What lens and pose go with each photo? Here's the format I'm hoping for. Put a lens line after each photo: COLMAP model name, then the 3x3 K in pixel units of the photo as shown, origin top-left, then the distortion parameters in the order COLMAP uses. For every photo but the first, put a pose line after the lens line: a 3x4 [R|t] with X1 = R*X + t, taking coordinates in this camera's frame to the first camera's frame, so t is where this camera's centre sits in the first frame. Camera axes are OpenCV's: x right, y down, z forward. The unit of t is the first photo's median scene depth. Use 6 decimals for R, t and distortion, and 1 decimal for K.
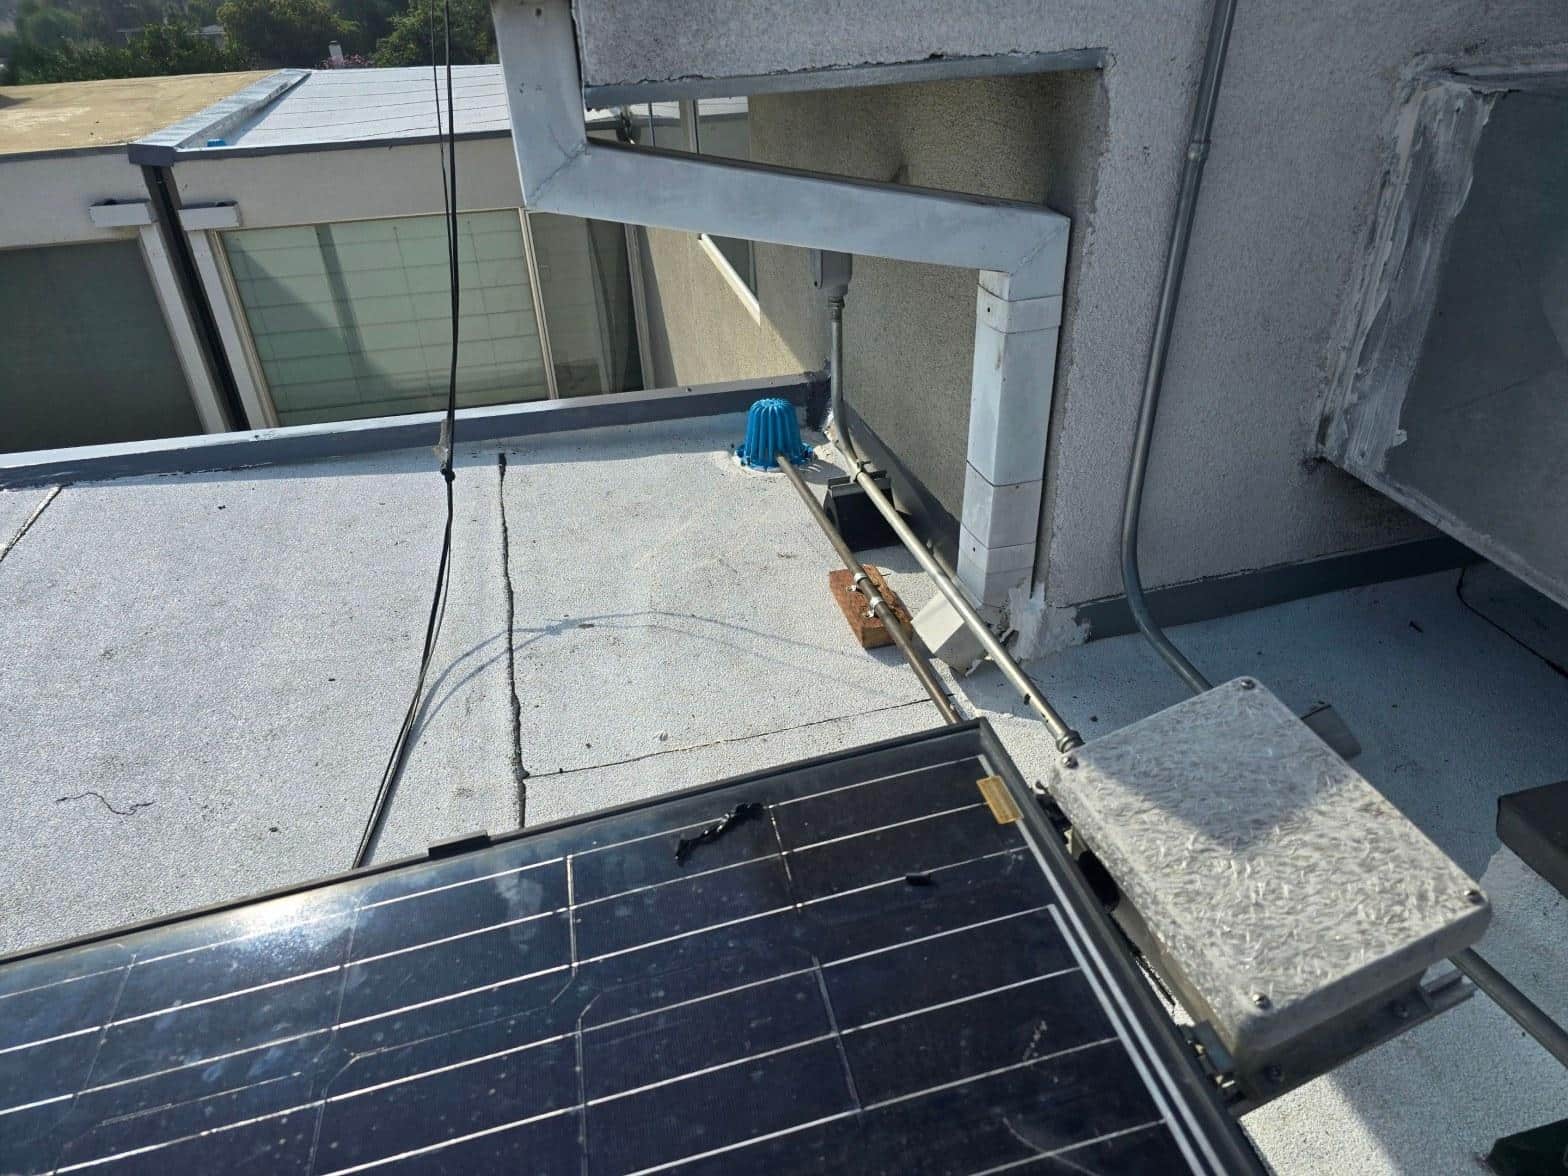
lens RADIAL K [[1047.5, 0, 792.2], [0, 1047.5, 574.2], [0, 0, 1]] dist [0.054510, -0.040793]
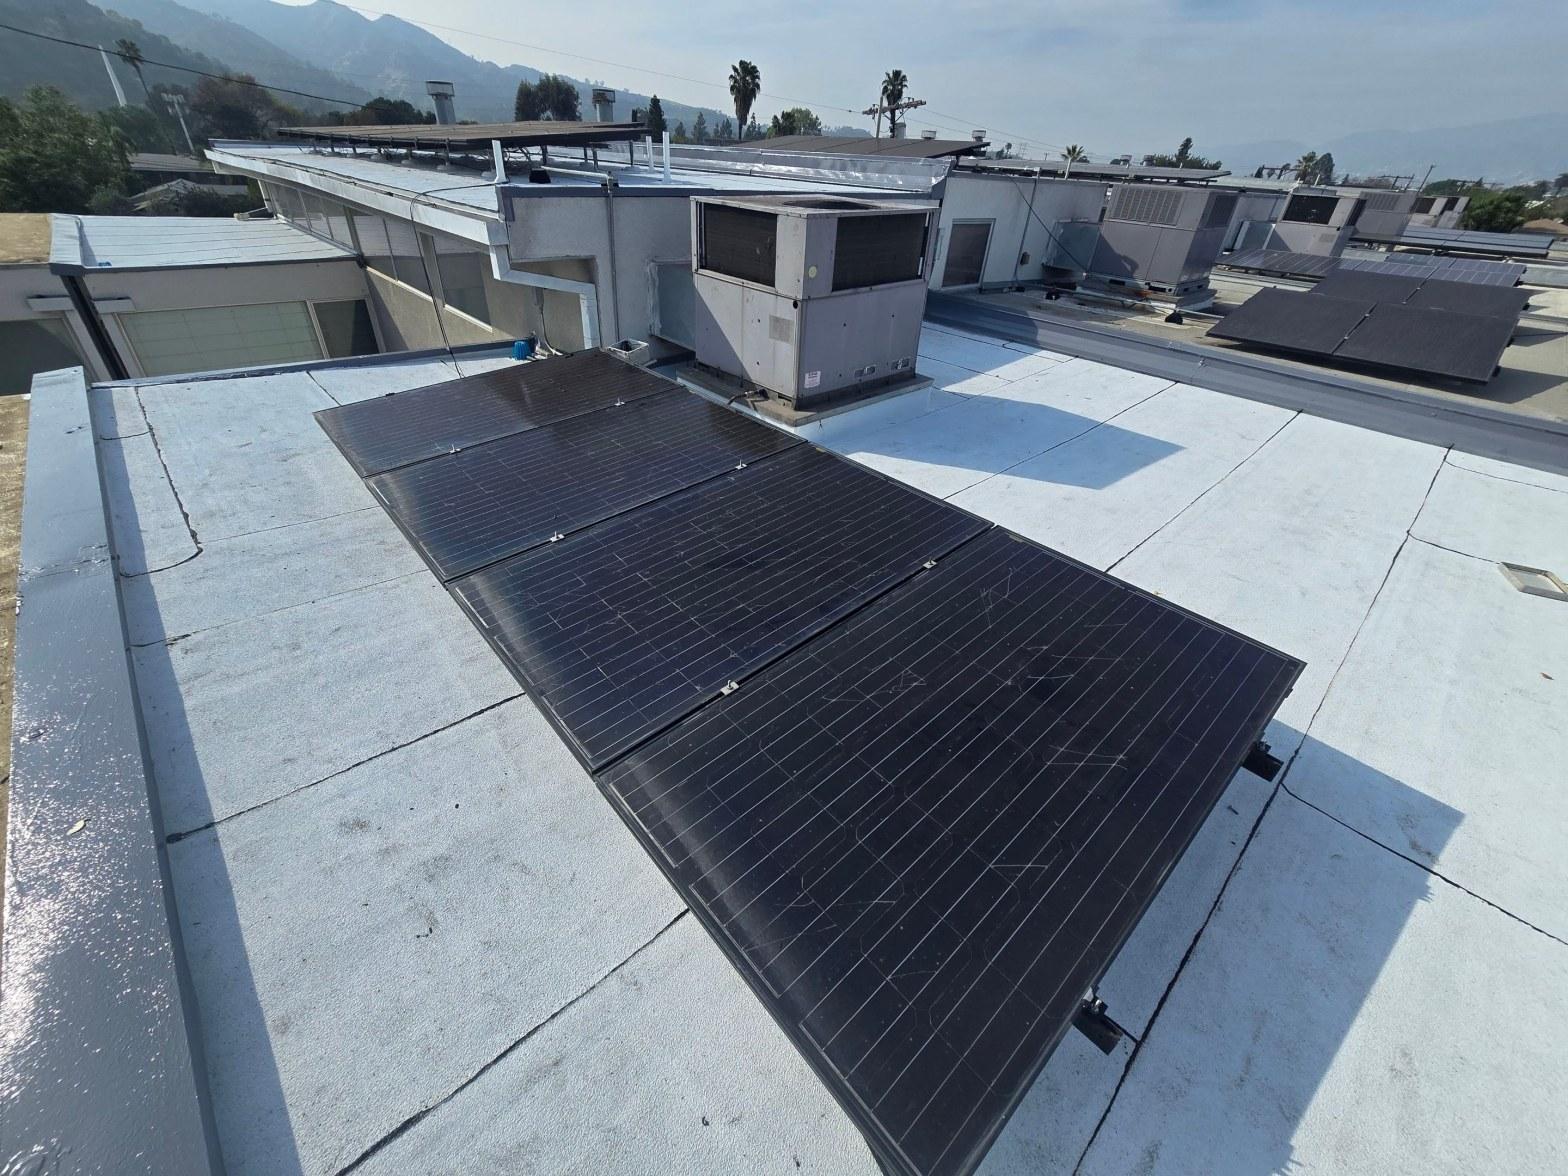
lens RADIAL K [[626.6, 0, 775.0], [0, 626.6, 581.7], [0, 0, 1]] dist [-0.001382, 0.000784]
pose [[0.869299, -0.200854, 0.451639, -0.498027], [0.169051, 0.979428, 0.110191, 0.688056], [-0.464480, -0.019439, 0.885370, -1.660931]]
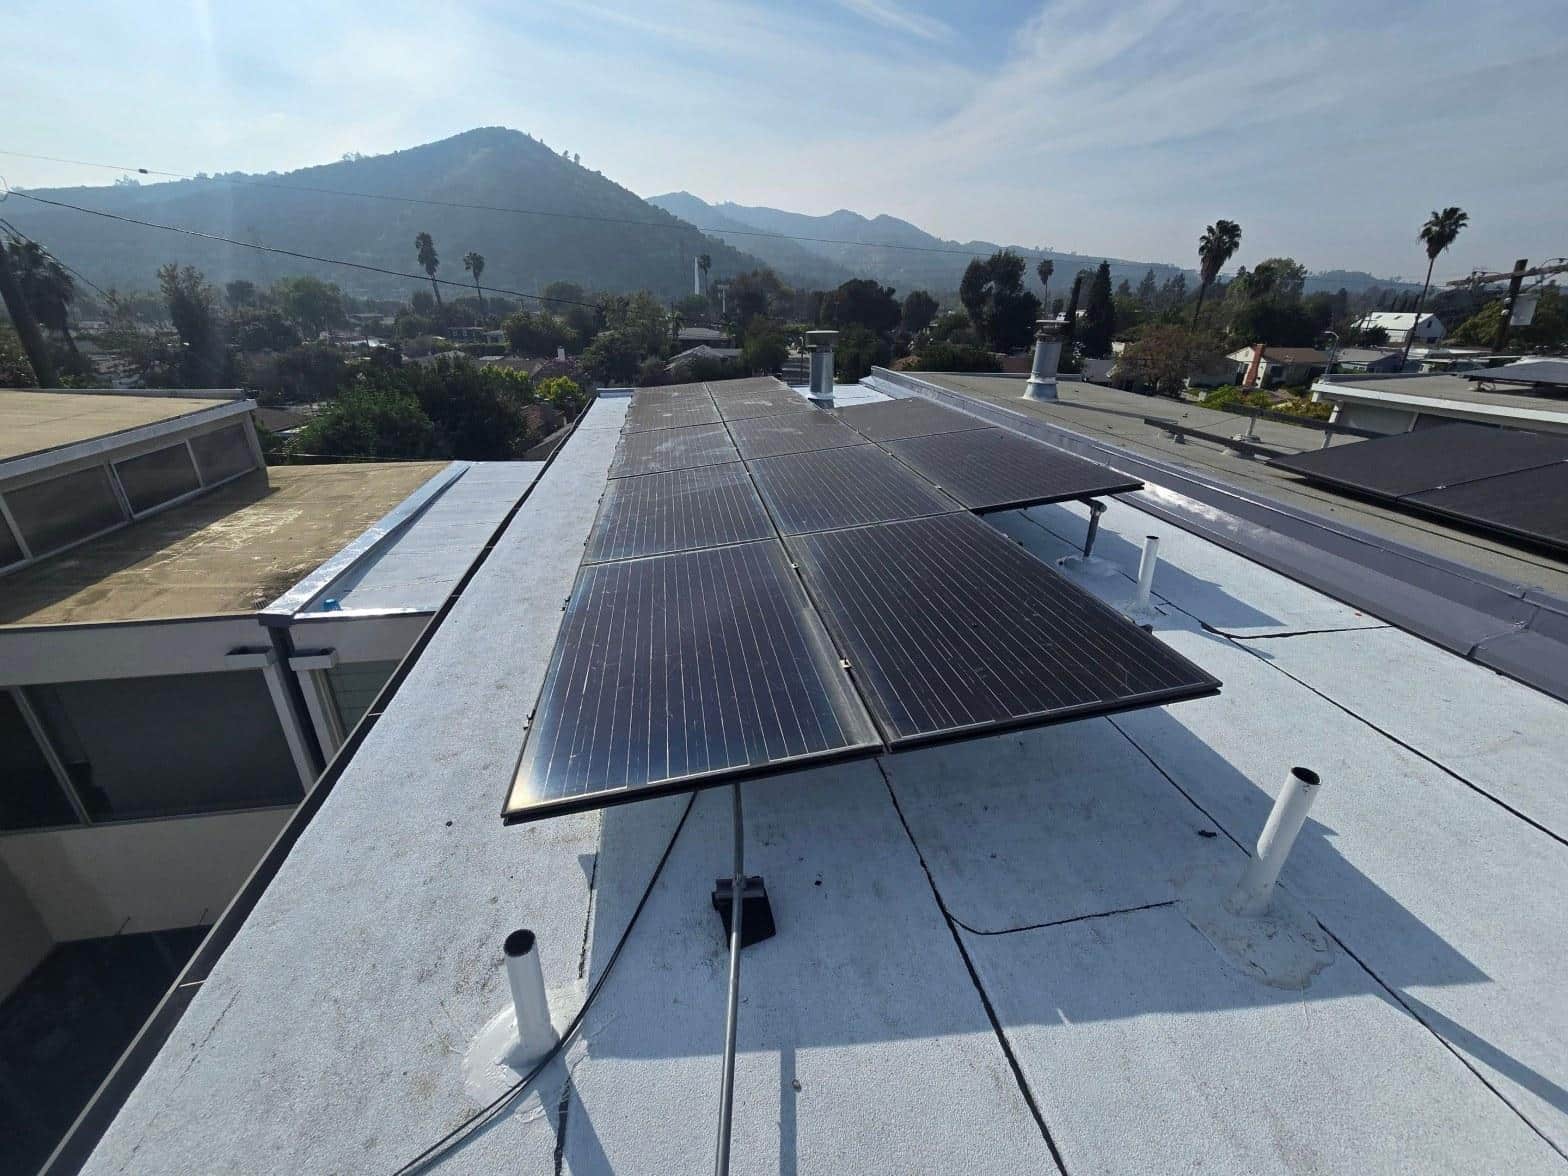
lens RADIAL K [[633.5, 0, 783.2], [0, 633.5, 575.5], [0, 0, 1]] dist [-0.003371, 0.000231]
pose [[0.996404, 0.073797, -0.041618, 0.315578], [-0.078081, 0.990525, -0.112977, -1.377822], [0.032887, 0.115821, 0.992726, 0.639661]]
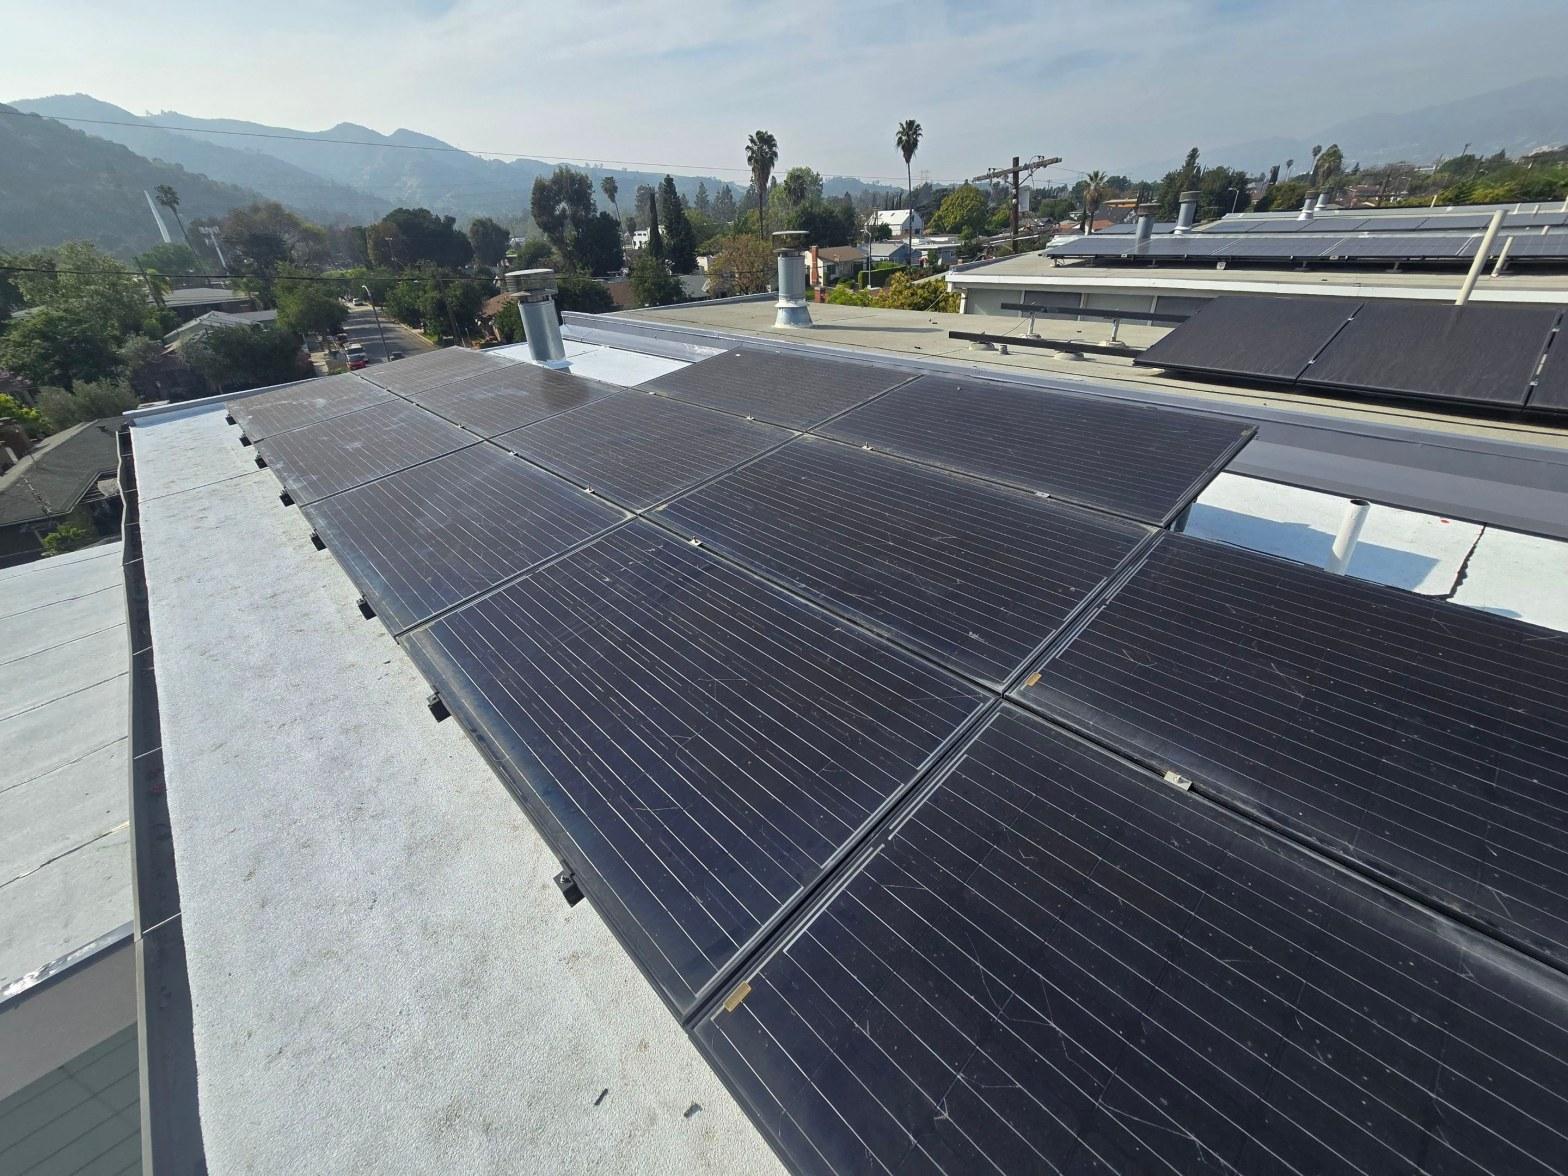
lens RADIAL K [[626.6, 0, 773.0], [0, 626.6, 575.4], [0, 0, 1]] dist [-0.001382, 0.000784]
pose [[0.869449, -0.250300, 0.425920, -0.298091], [0.261698, 0.964597, 0.032649, -1.897856], [-0.419013, 0.083076, 0.904172, 1.607787]]
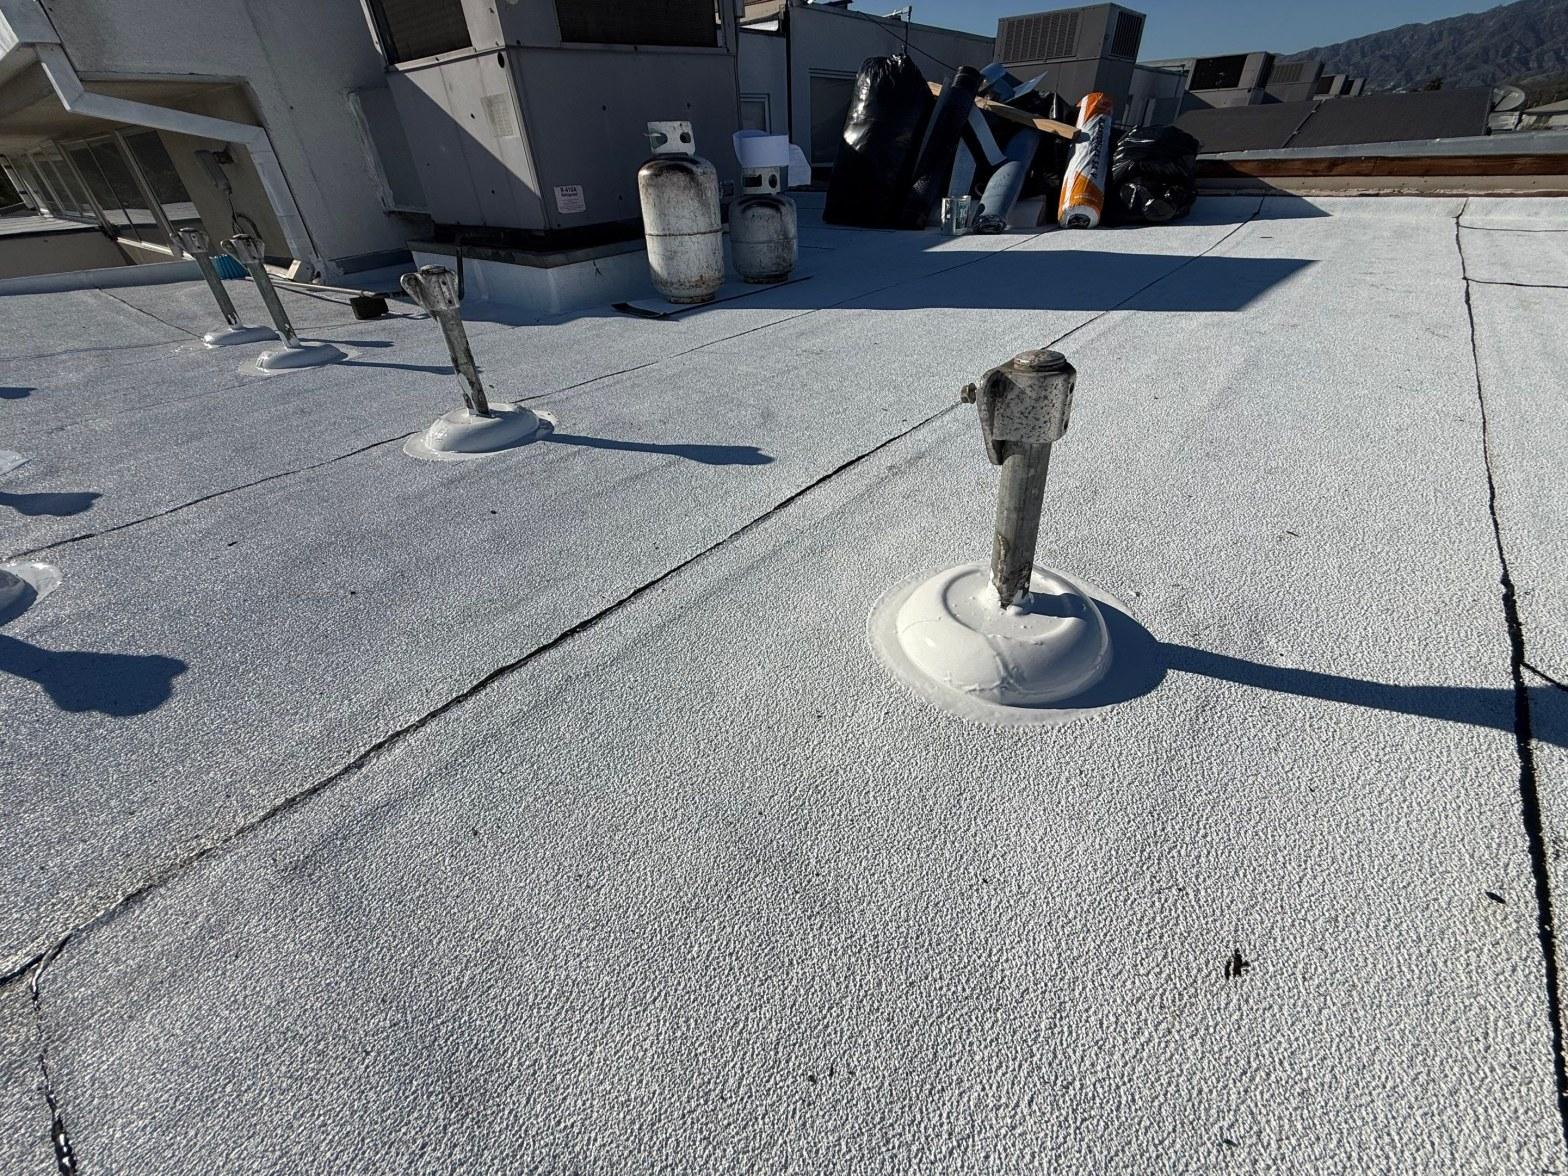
lens RADIAL K [[626.6, 0, 782.4], [0, 626.6, 585.9], [0, 0, 1]] dist [-0.001382, 0.000784]
pose [[0.802877, -0.334379, 0.493538, 0.066564], [0.304367, 0.941771, 0.142925, 1.011648], [-0.512591, 0.035466, 0.857900, -1.273505]]
